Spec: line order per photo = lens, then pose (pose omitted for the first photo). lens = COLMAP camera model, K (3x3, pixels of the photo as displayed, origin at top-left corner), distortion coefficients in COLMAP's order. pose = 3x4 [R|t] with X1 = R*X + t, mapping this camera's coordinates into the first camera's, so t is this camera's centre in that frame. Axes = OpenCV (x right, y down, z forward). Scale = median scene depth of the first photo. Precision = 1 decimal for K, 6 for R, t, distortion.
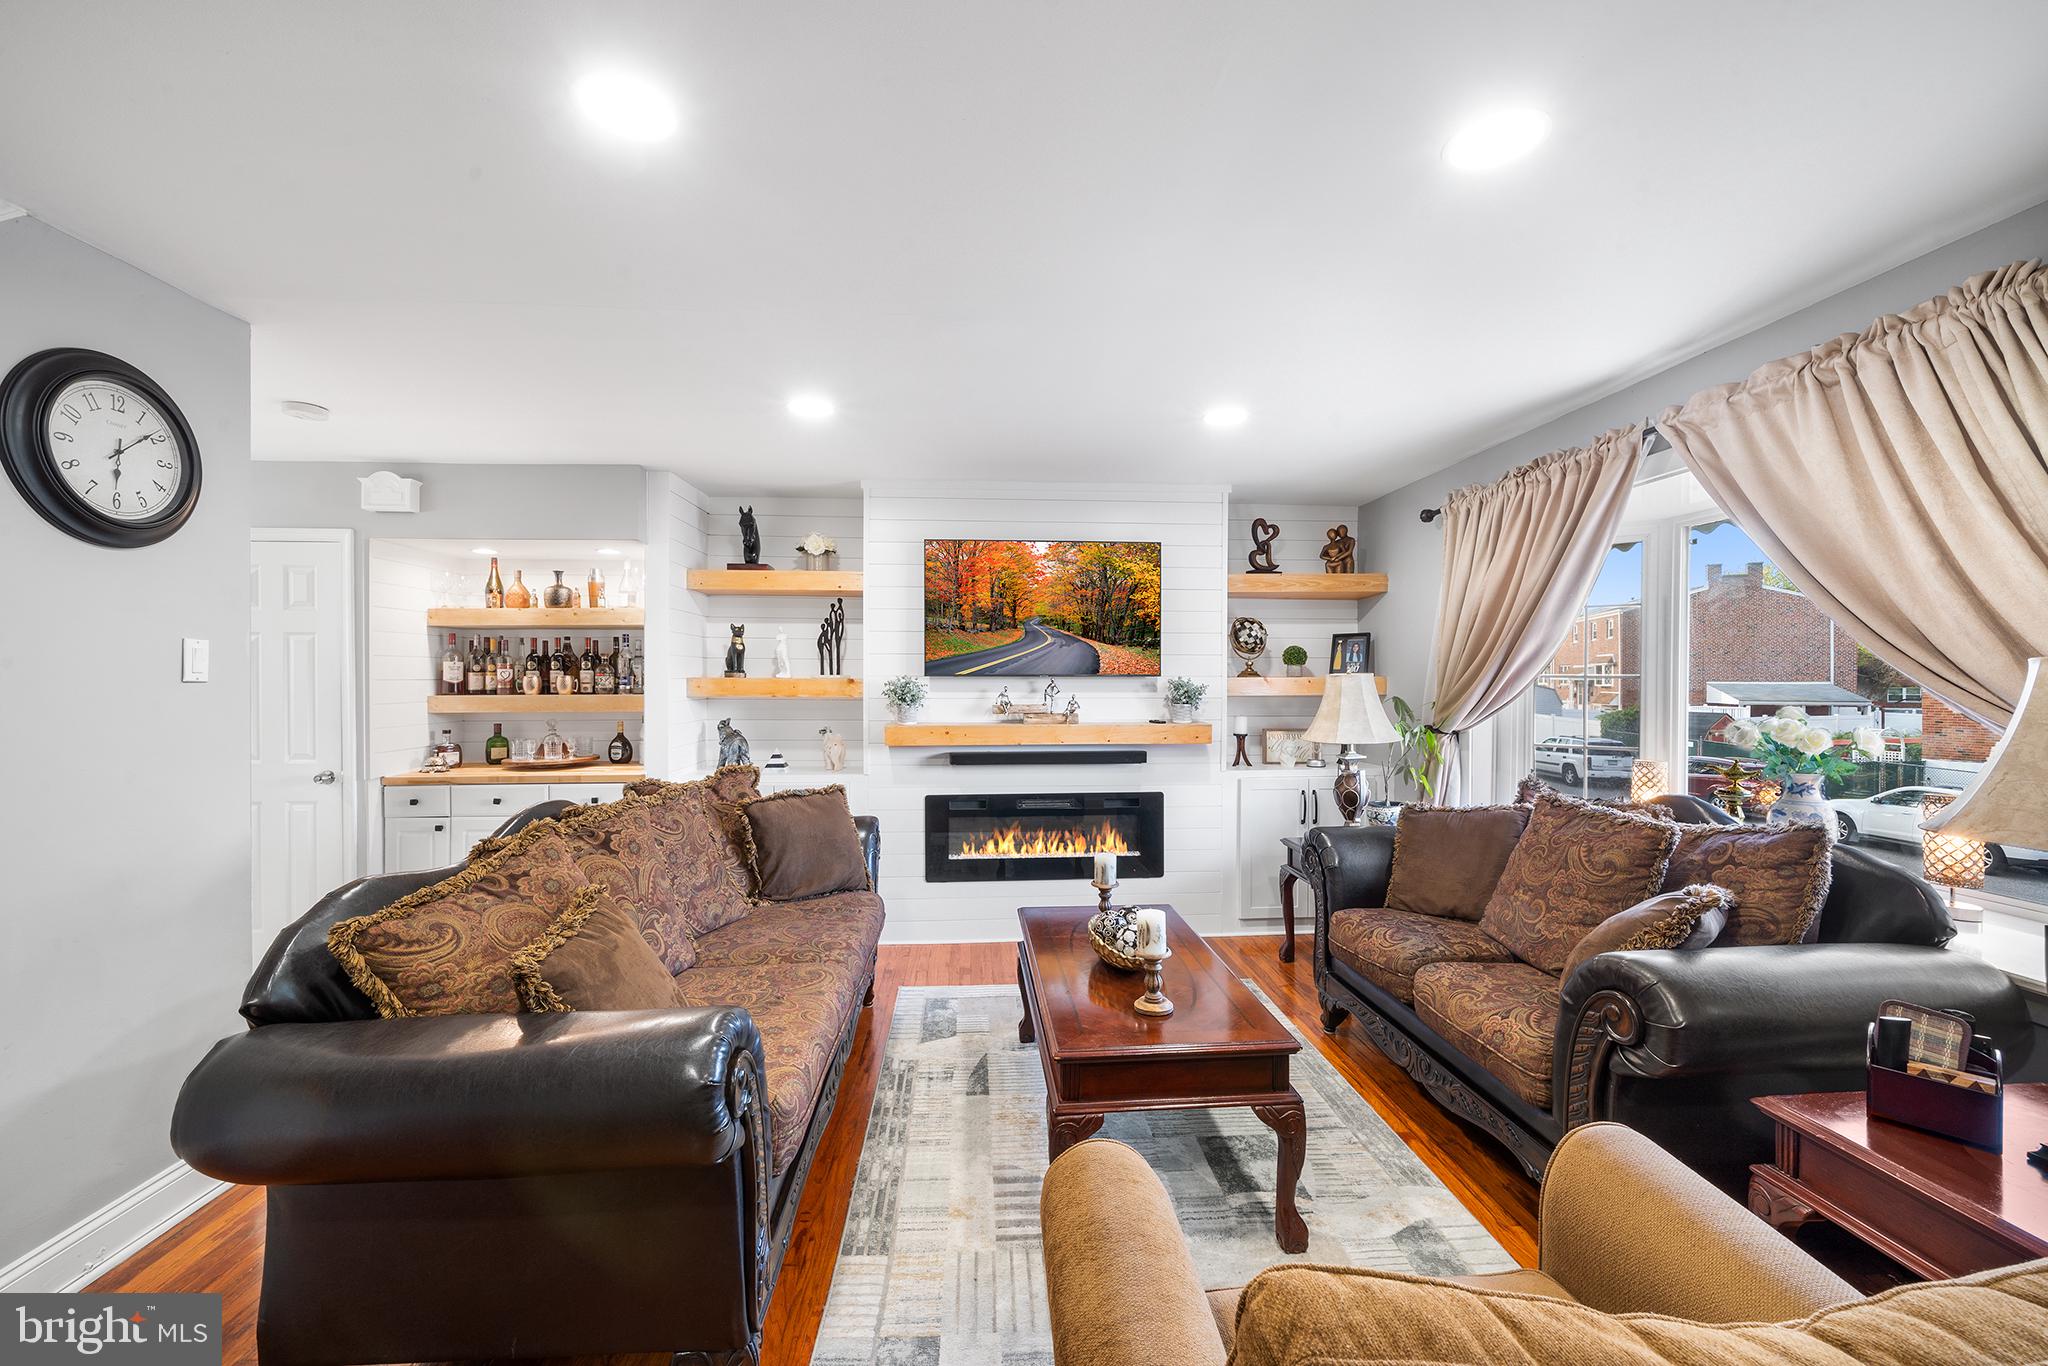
lens RADIAL K [[822.2, 0, 1024.4], [0, 822.2, 678.4], [0, 0, 1]] dist [0.000571, -0.000345]
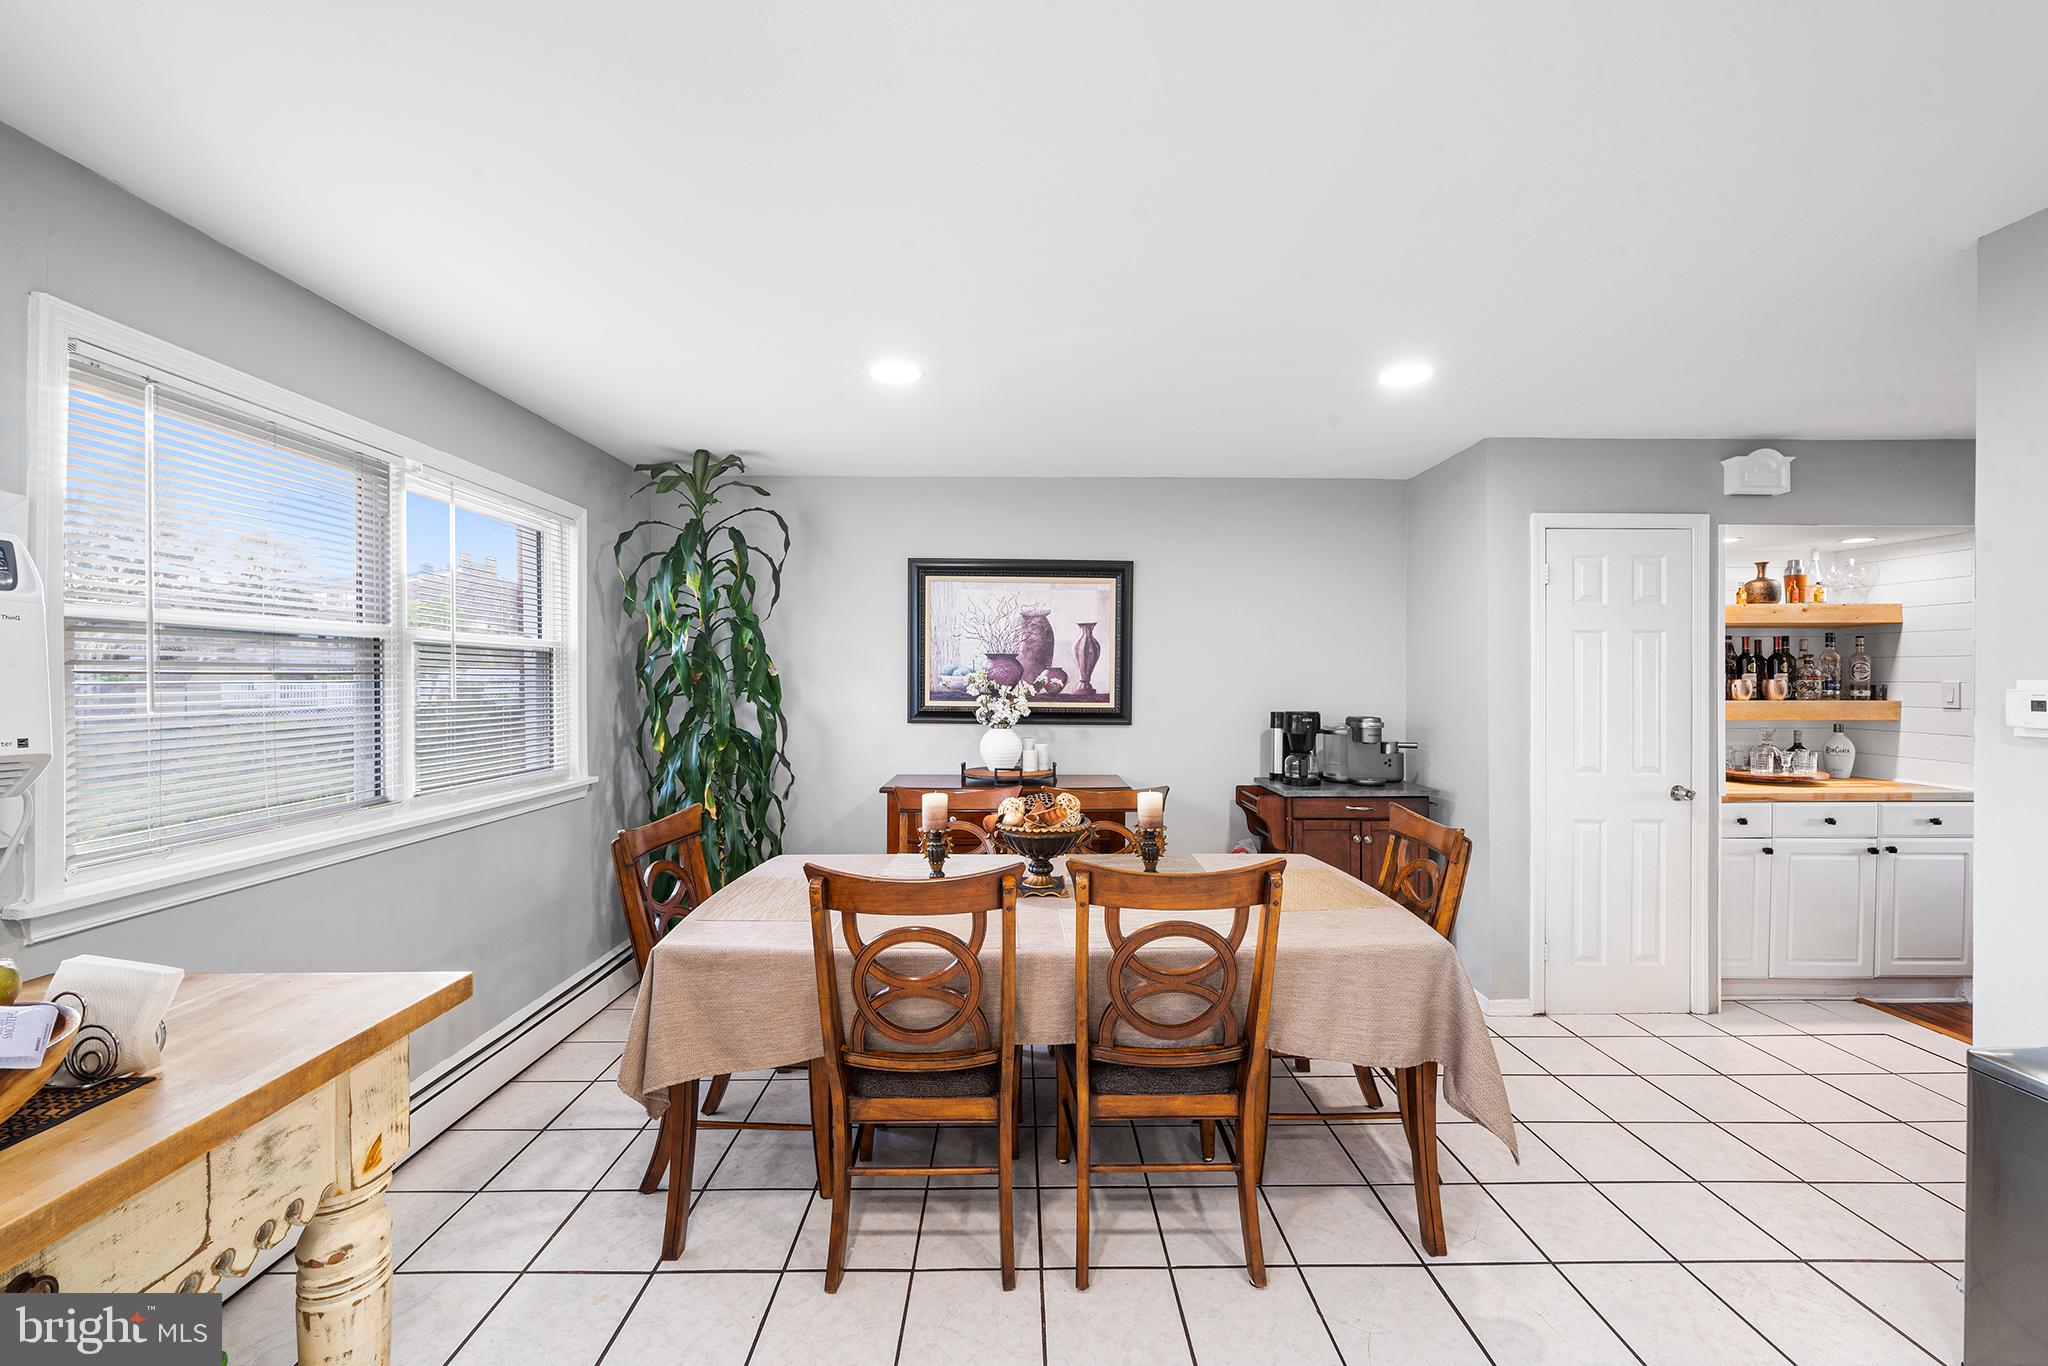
lens RADIAL K [[822.2, 0, 1025.1], [0, 822.2, 686.6], [0, 0, 1]] dist [0.000571, -0.000345]
pose [[0.998092, -0.003065, -0.061669, -1.356921], [0.002610, 0.999969, -0.007466, 0.009607], [0.061690, 0.007290, 0.998069, 0.065113]]
